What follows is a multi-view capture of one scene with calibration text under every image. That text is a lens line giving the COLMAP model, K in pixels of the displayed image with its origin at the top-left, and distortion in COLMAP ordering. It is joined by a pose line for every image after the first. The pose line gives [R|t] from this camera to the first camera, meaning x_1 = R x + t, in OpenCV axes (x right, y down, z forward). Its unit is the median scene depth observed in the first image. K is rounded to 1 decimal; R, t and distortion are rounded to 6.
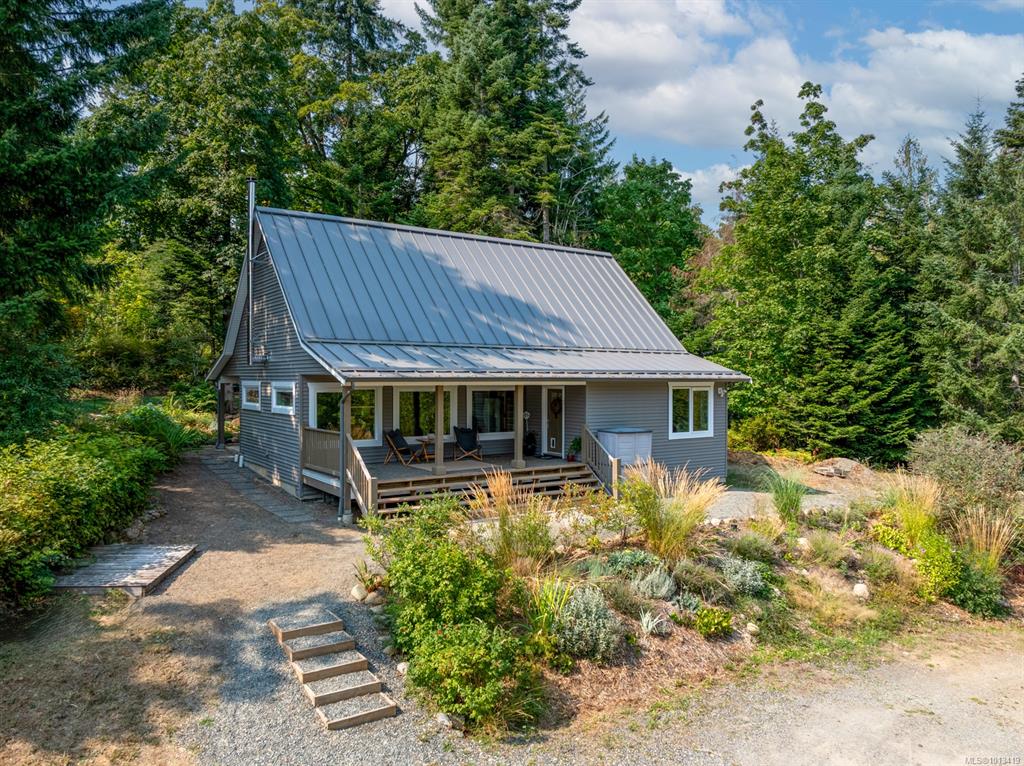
lens RADIAL K [[721.3, 0, 505.8], [0, 721.3, 395.6], [0, 0, 1]] dist [-0.039008, 0.000159]
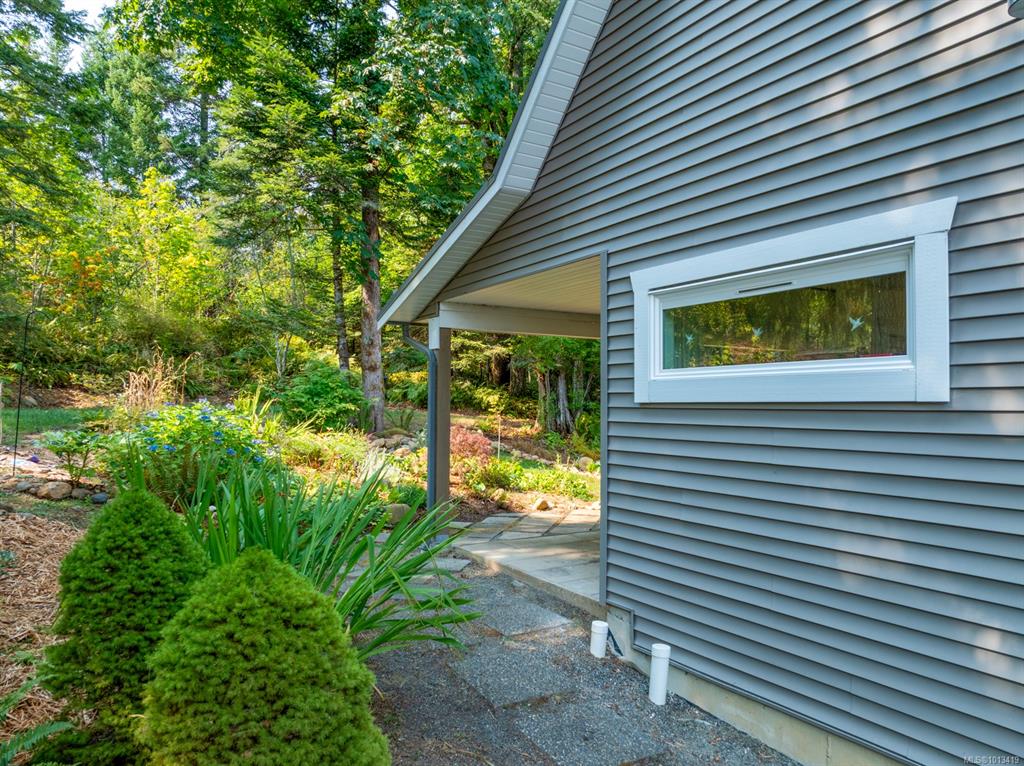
lens RADIAL K [[724.3, 0, 511.4], [0, 724.3, 392.3], [0, 0, 1]] dist [-0.039158, 0.000535]
pose [[0.998105, -0.000696, -0.061532, -0.301268], [-0.001751, 0.999210, -0.039710, 0.017642], [0.061511, 0.039742, 0.997315, 0.608173]]
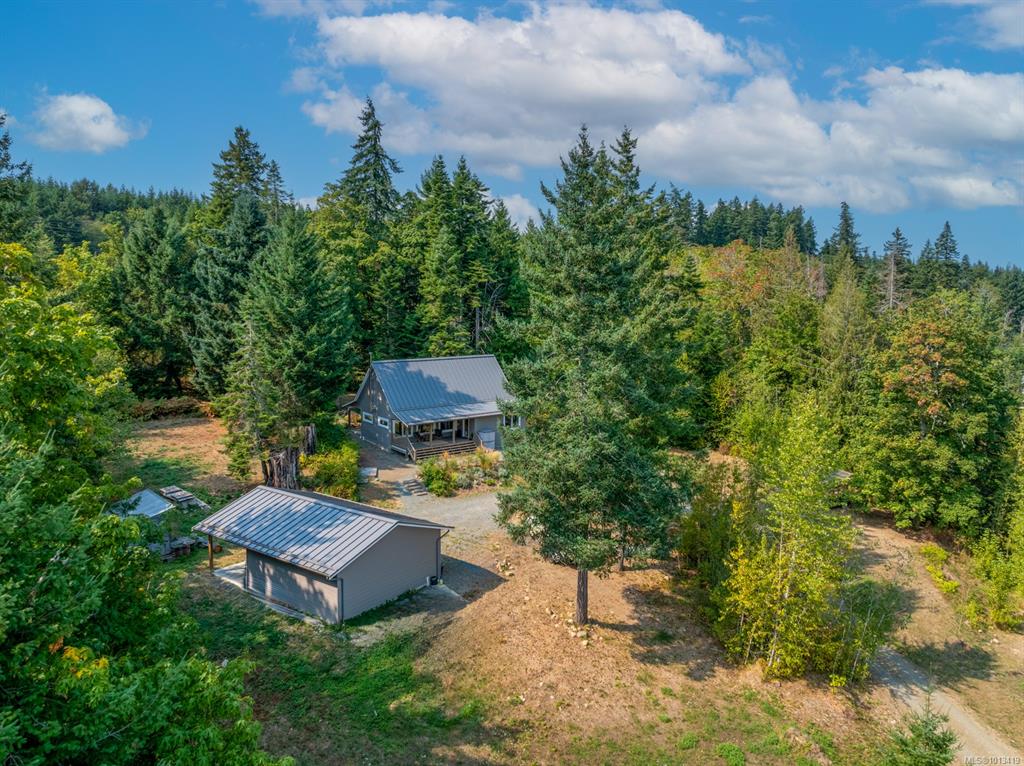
lens RADIAL K [[724.3, 0, 511.4], [0, 724.3, 392.3], [0, 0, 1]] dist [-0.039158, 0.000535]
pose [[0.999483, -0.008586, 0.030972, 0.116057], [0.005165, 0.994038, 0.108908, -0.326728], [-0.031723, -0.108691, 0.993569, -1.519940]]
